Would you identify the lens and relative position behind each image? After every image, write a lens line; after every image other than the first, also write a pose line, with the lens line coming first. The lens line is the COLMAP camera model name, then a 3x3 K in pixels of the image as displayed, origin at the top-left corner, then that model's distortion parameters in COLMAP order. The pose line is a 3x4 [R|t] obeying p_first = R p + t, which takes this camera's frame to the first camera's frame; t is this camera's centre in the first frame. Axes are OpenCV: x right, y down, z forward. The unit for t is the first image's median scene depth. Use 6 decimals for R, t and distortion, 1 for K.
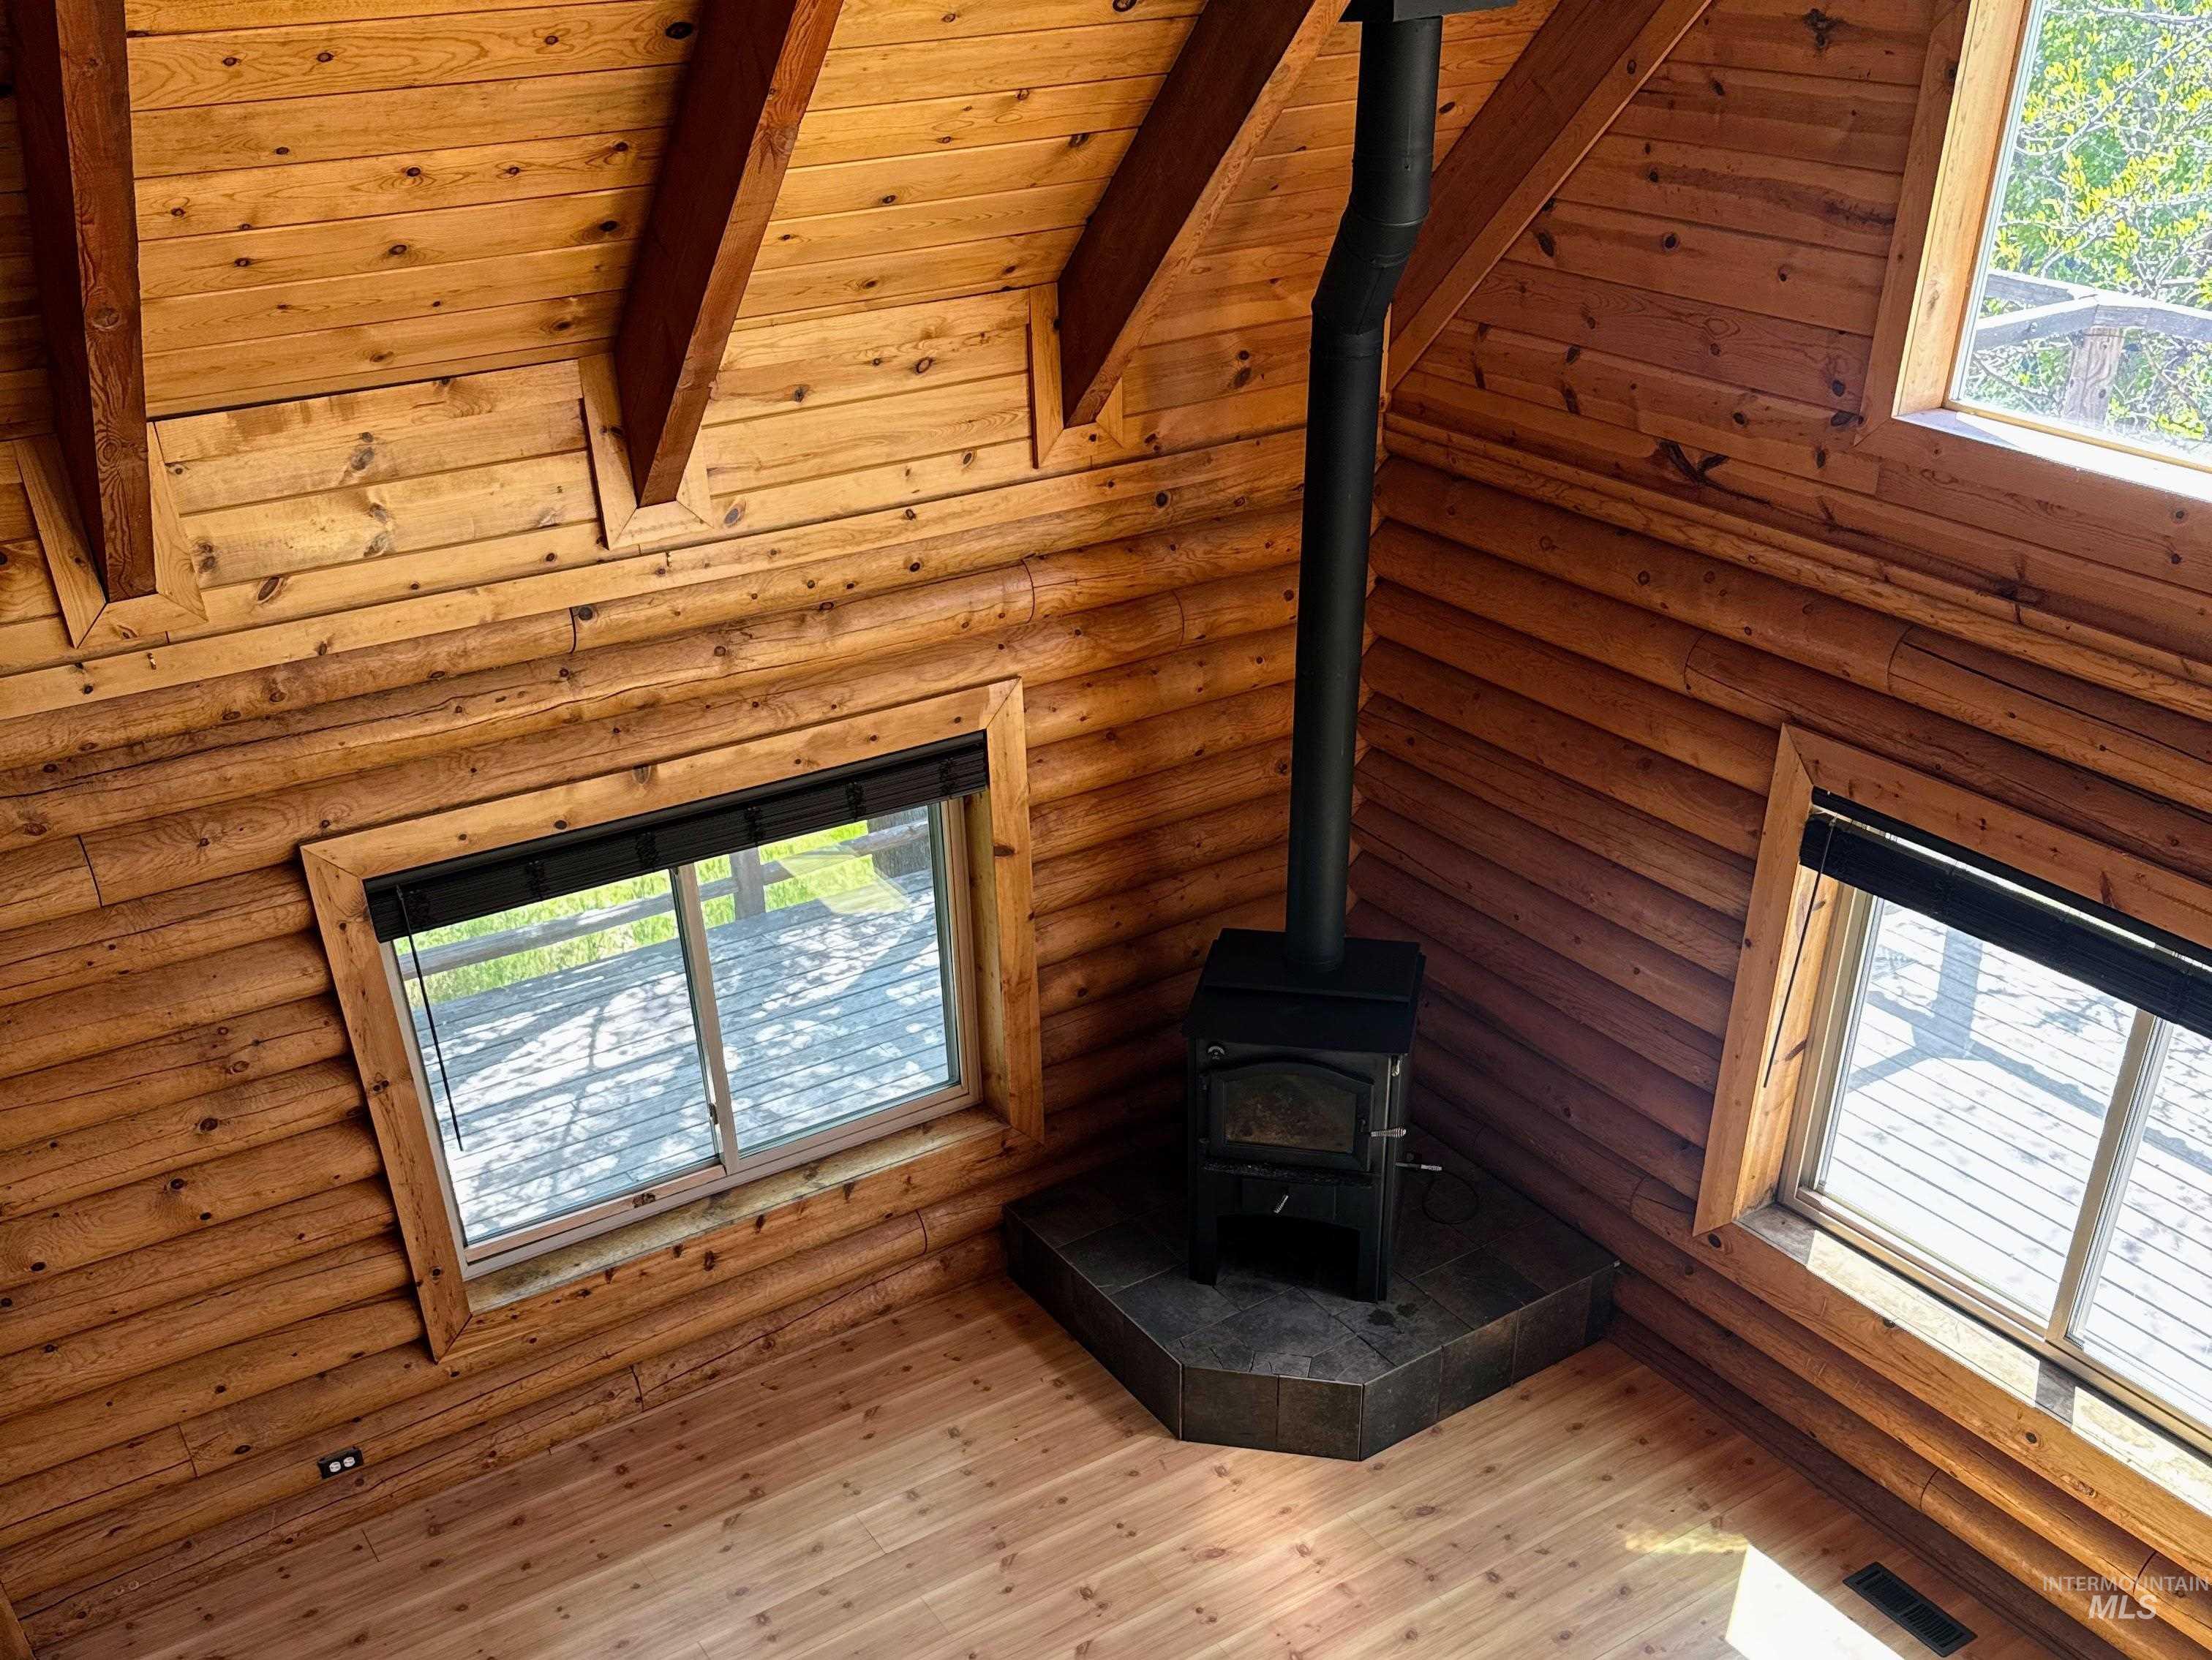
lens RADIAL K [[2072.9, 0, 1110.9], [0, 2072.9, 1137.4], [0, 0, 1]] dist [0.200805, -0.361305]
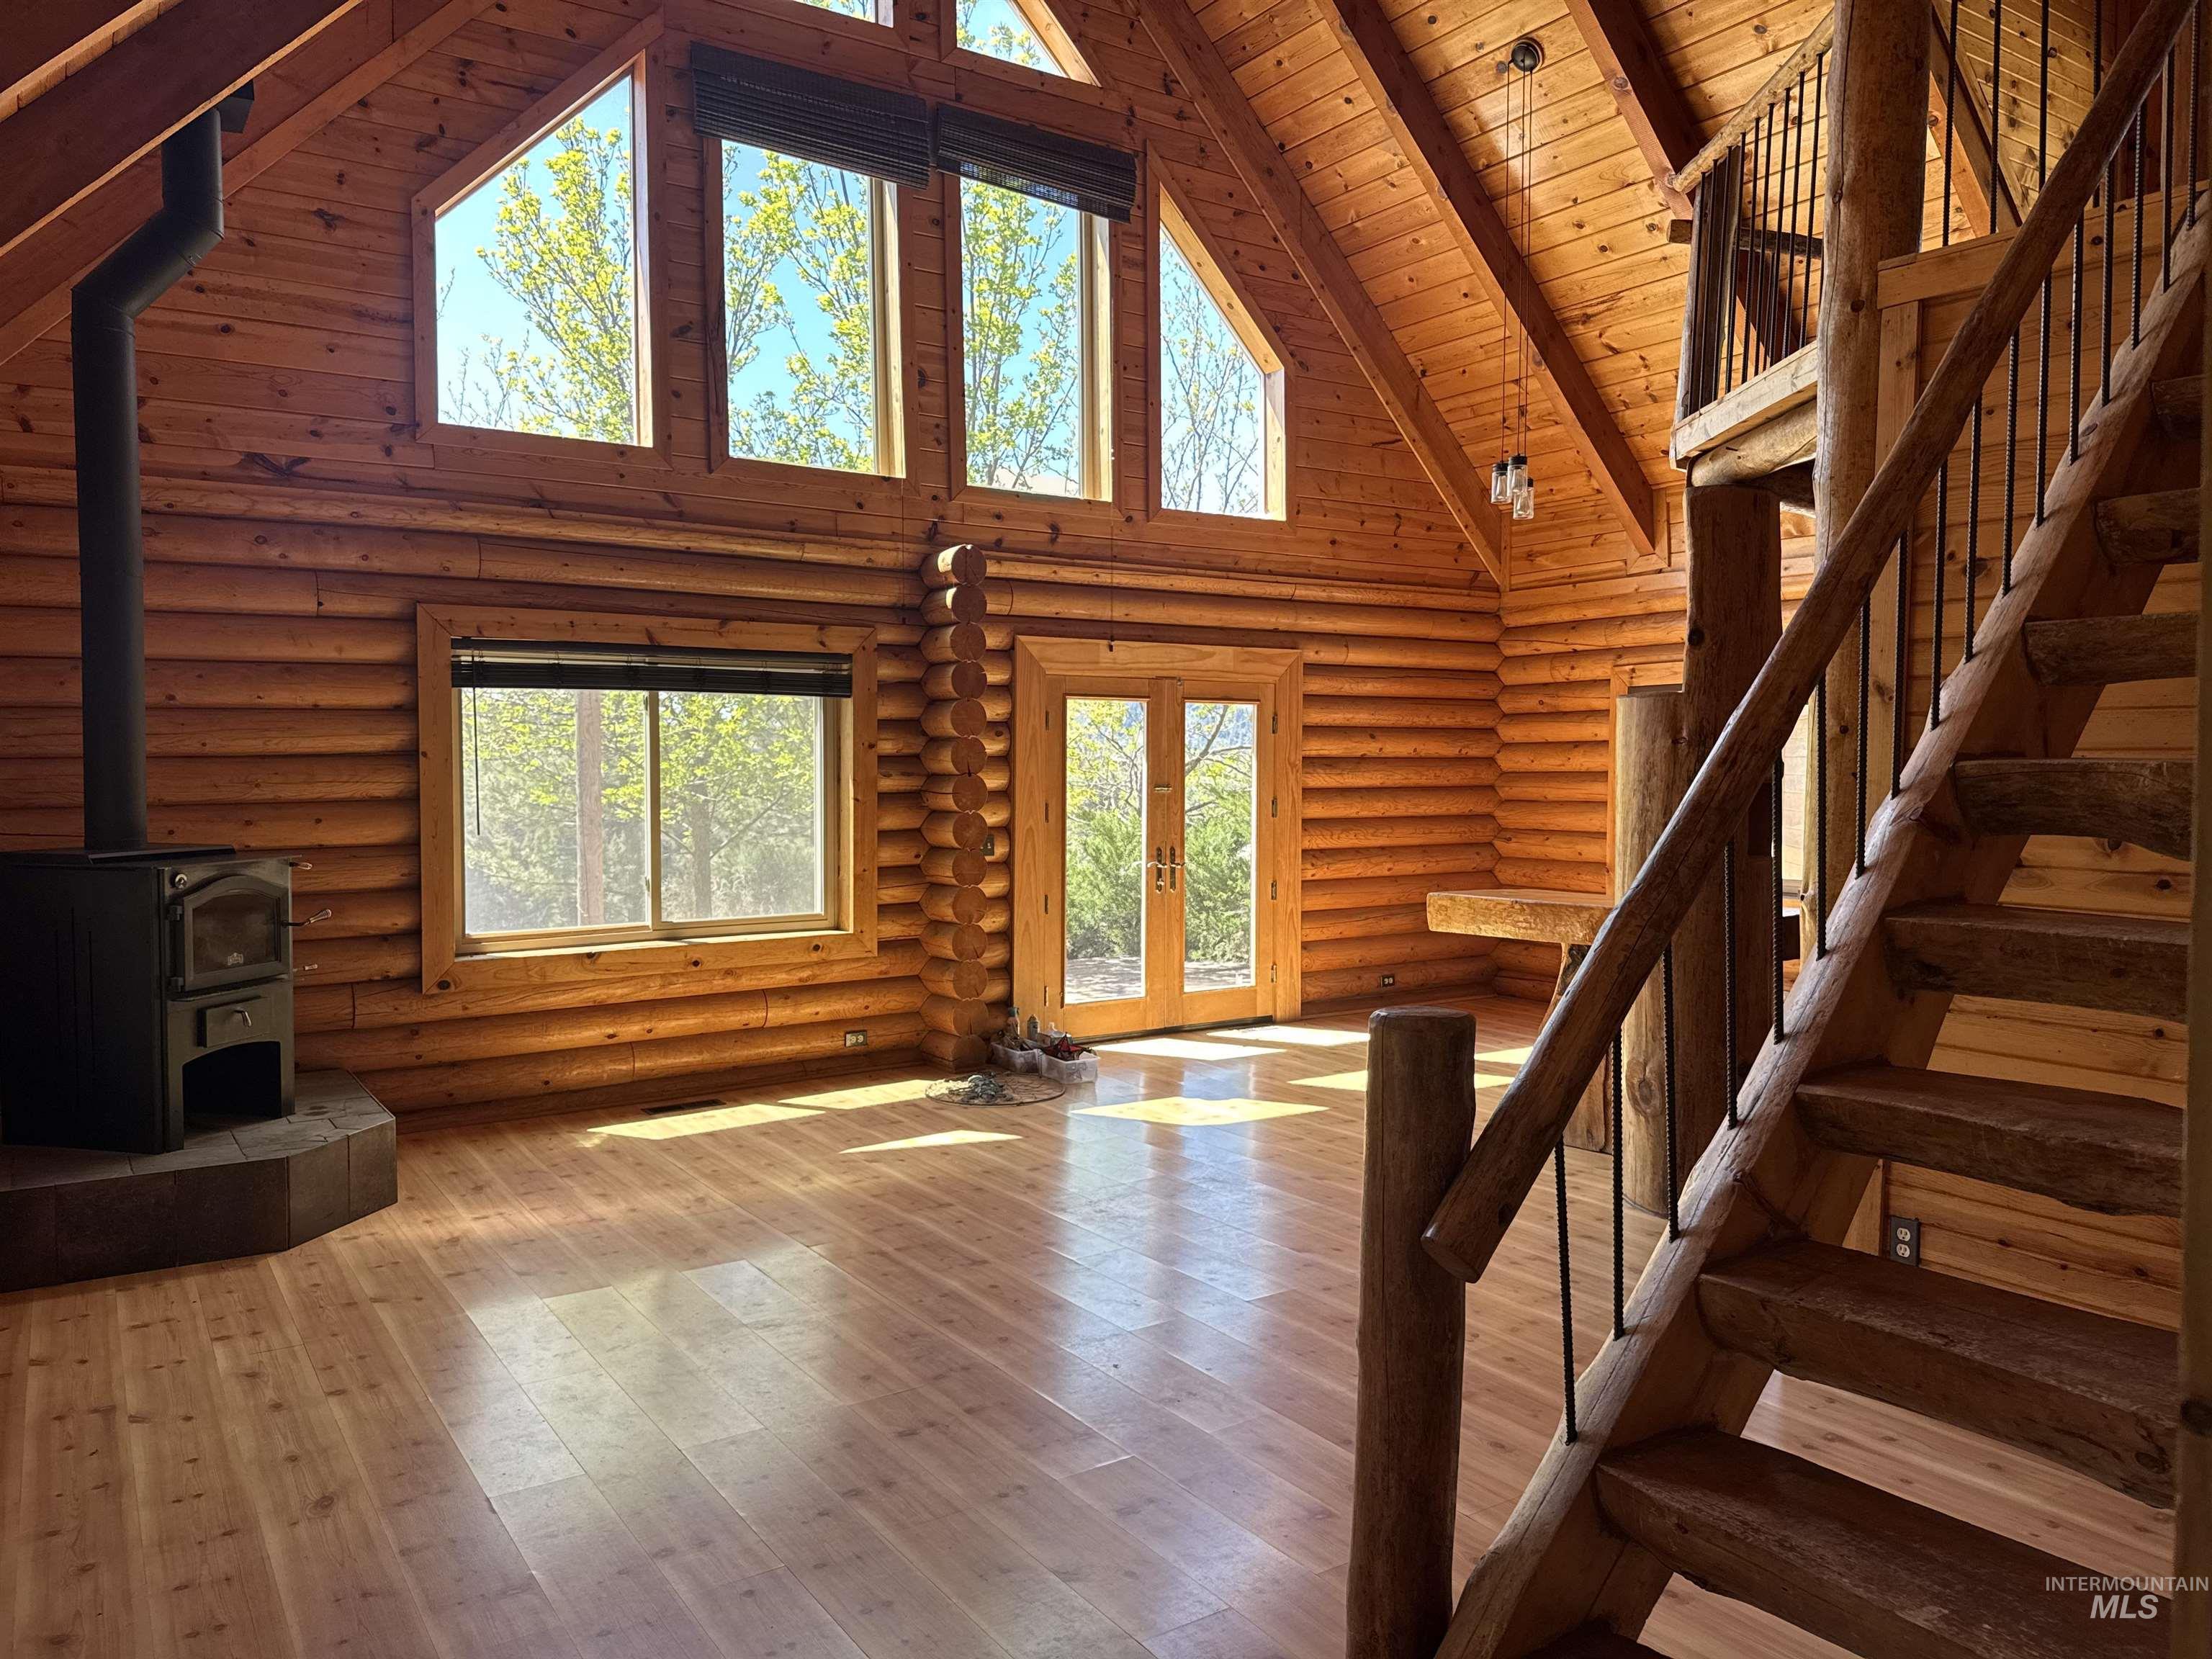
lens RADIAL K [[1564.5, 0, 1106.0], [0, 1564.5, 829.5], [0, 0, 1]] dist [0.098161, -0.136717]
pose [[-0.004854, -0.019399, 0.999800, -0.865879], [0.546326, 0.837359, 0.018899, 0.204188], [-0.837558, 0.546309, 0.006534, 0.620629]]
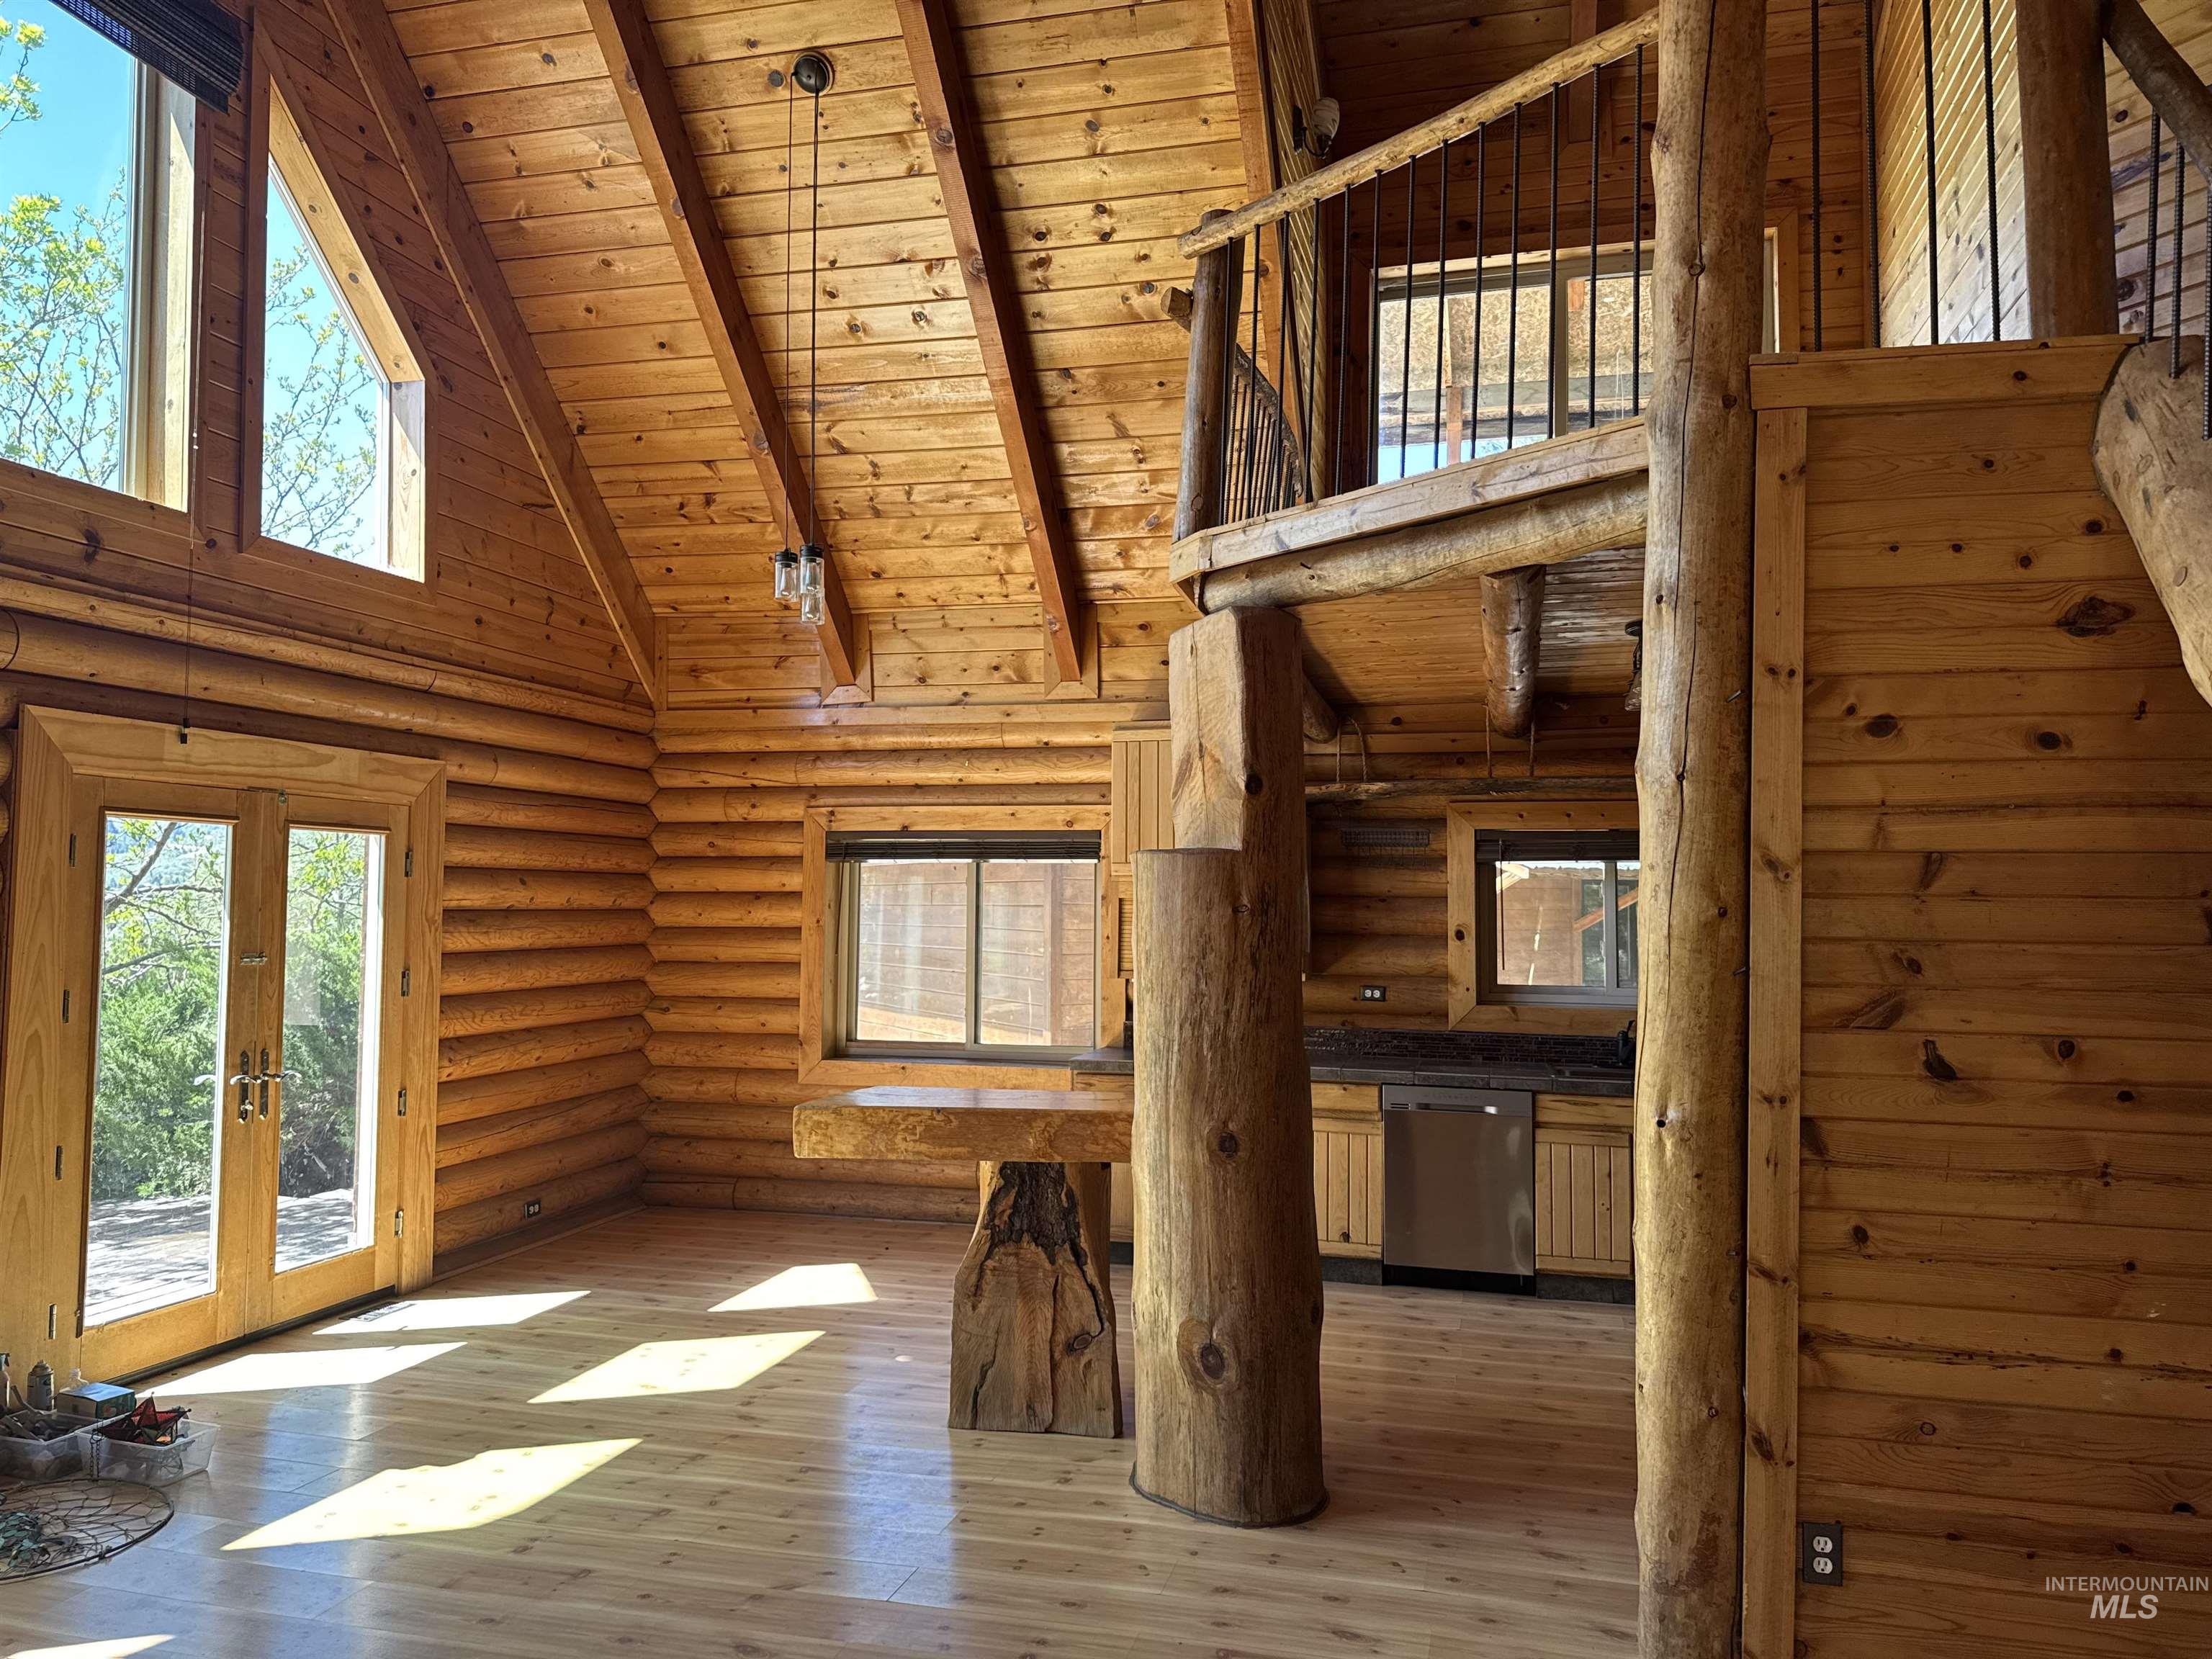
lens RADIAL K [[1540.6, 0, 1119.2], [0, 1540.6, 829.6], [0, 0, 1]] dist [0.094863, -0.153918]
pose [[-0.675333, 0.051840, 0.735689, -0.436973], [0.407831, 0.857382, 0.313958, 0.072798], [-0.614491, 0.512062, -0.600161, 0.776536]]
